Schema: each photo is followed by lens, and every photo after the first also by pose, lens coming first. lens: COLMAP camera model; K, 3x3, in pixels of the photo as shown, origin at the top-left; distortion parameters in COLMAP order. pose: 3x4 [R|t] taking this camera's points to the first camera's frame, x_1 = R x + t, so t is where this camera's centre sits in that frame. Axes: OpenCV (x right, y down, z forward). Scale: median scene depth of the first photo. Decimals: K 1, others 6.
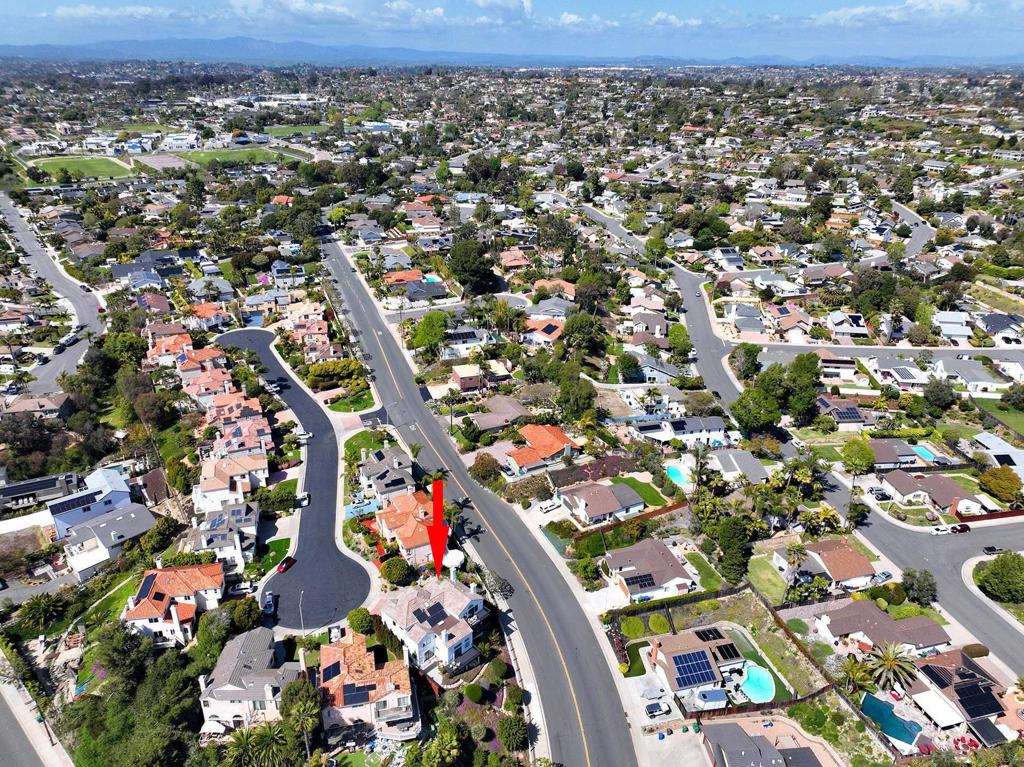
lens RADIAL K [[726.3, 0, 512.0], [0, 726.3, 383.5], [0, 0, 1]] dist [0.007178, 0.011006]
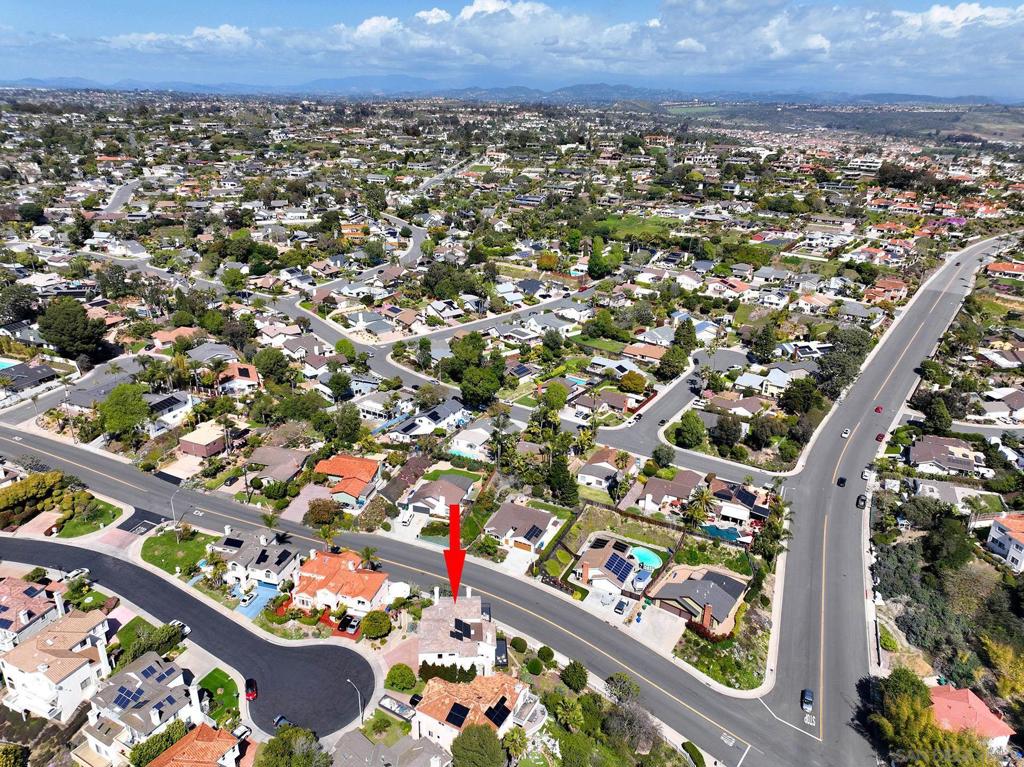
lens RADIAL K [[726.3, 0, 512.0], [0, 726.3, 383.5], [0, 0, 1]] dist [0.007178, 0.011006]
pose [[0.672463, -0.268552, 0.689691, -0.465437], [0.288426, 0.953267, 0.089962, -0.058689], [-0.681619, 0.138429, 0.718494, 0.115013]]
